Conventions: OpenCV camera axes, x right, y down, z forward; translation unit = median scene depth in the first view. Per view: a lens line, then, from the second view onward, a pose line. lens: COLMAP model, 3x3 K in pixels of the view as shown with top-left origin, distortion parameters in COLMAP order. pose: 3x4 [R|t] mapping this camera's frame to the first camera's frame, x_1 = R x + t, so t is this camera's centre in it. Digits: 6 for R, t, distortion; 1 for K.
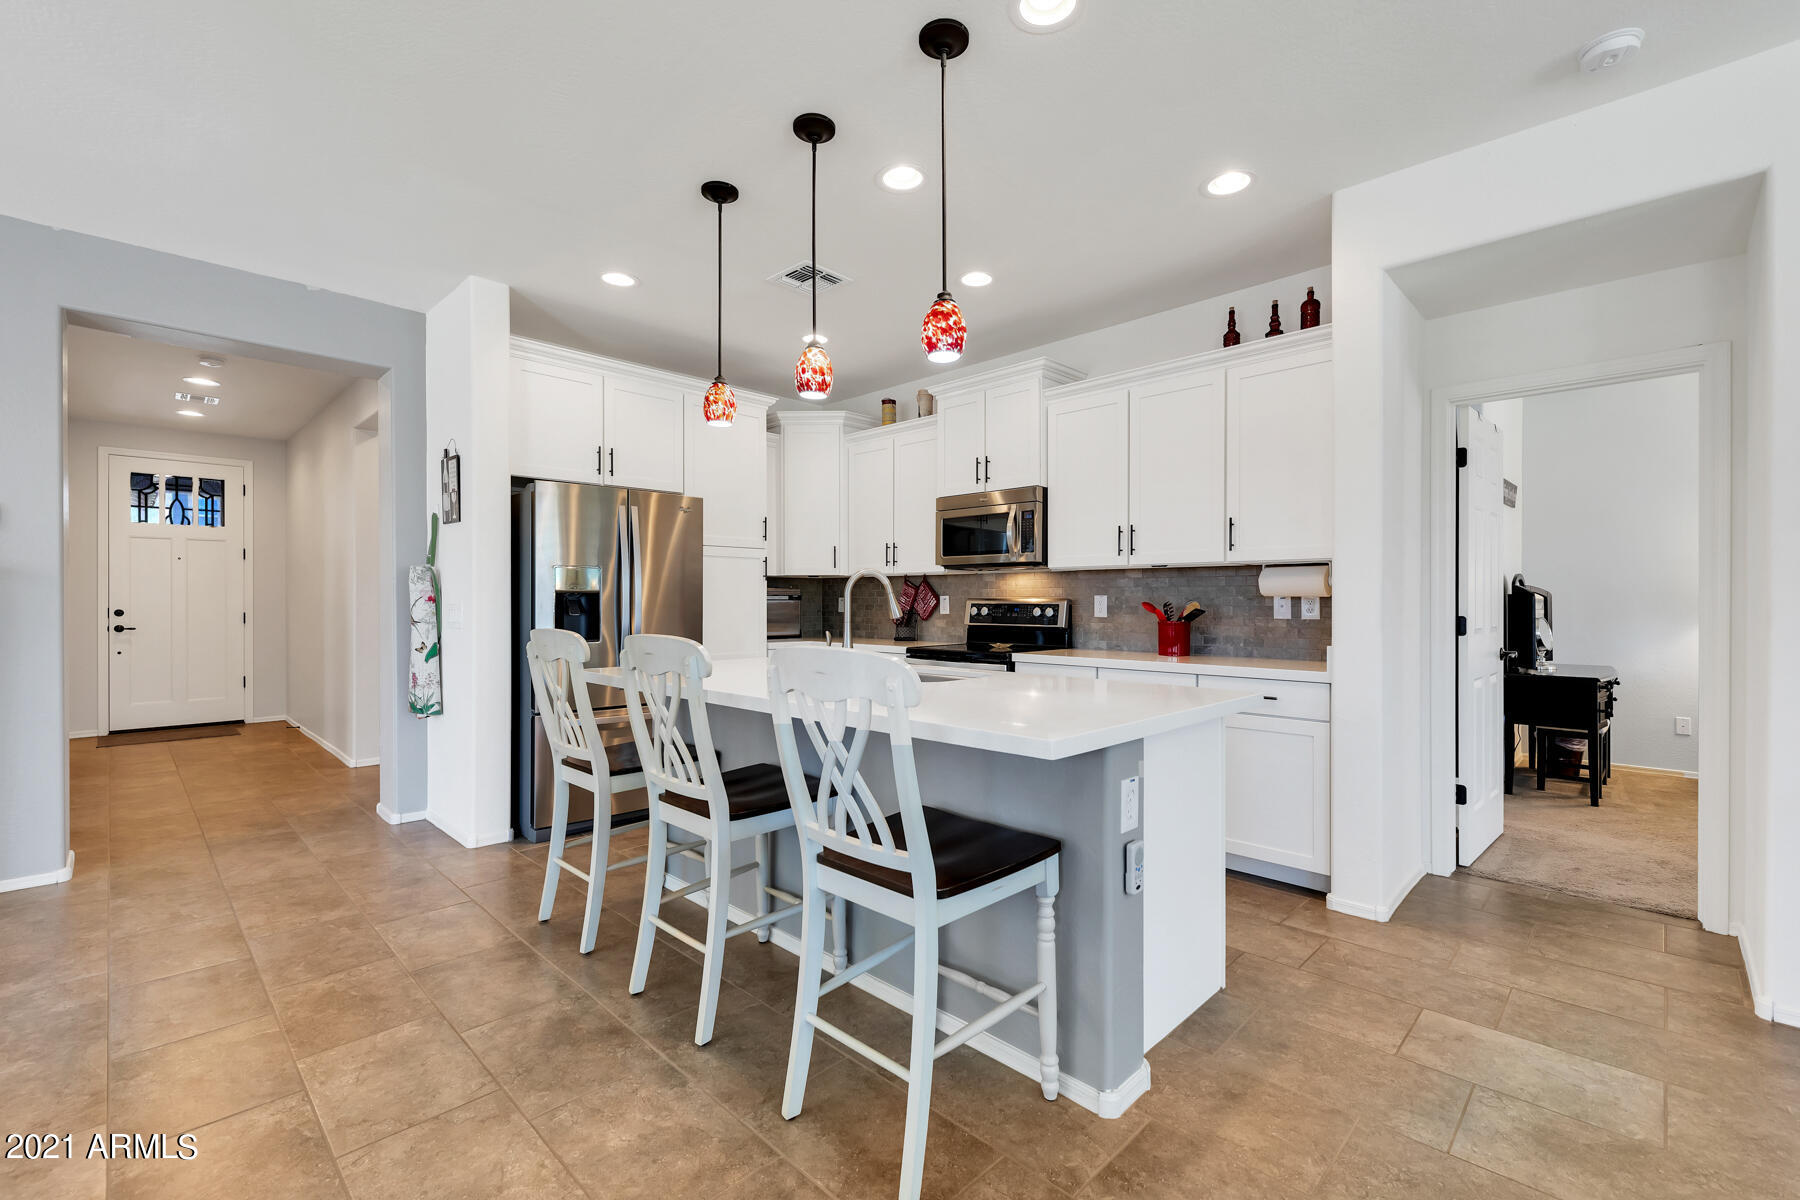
lens RADIAL K [[726.1, 0, 900.0], [0, 726.1, 600.0], [0, 0, 1]] dist [0.002164, 0.000098]
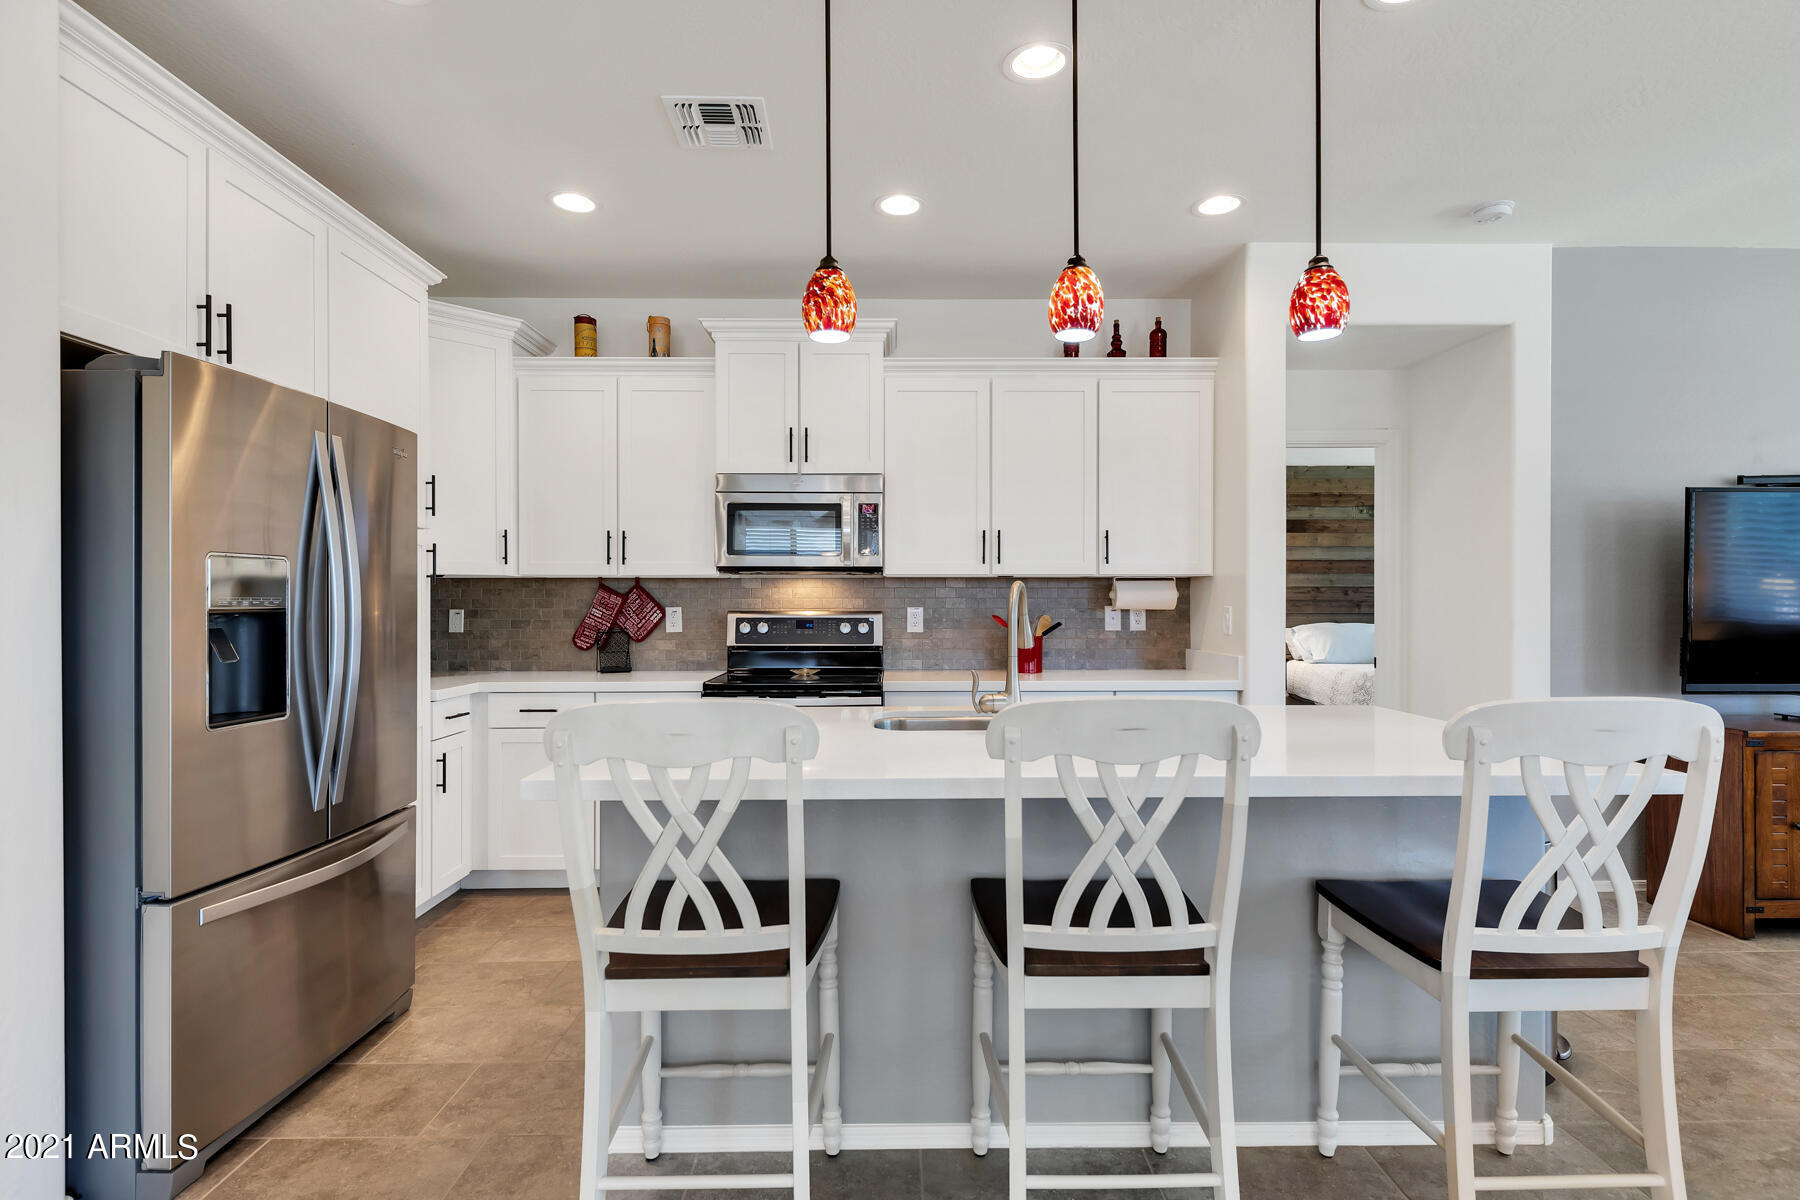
lens RADIAL K [[844.3, 0, 900.0], [0, 844.3, 600.0], [0, 0, 1]] dist [0.010197, 0.000113]
pose [[0.728942, 0.000397, 0.684575, -0.436511], [0.002378, 0.999992, -0.003112, -0.012199], [-0.684571, 0.003896, 0.728936, 0.284532]]
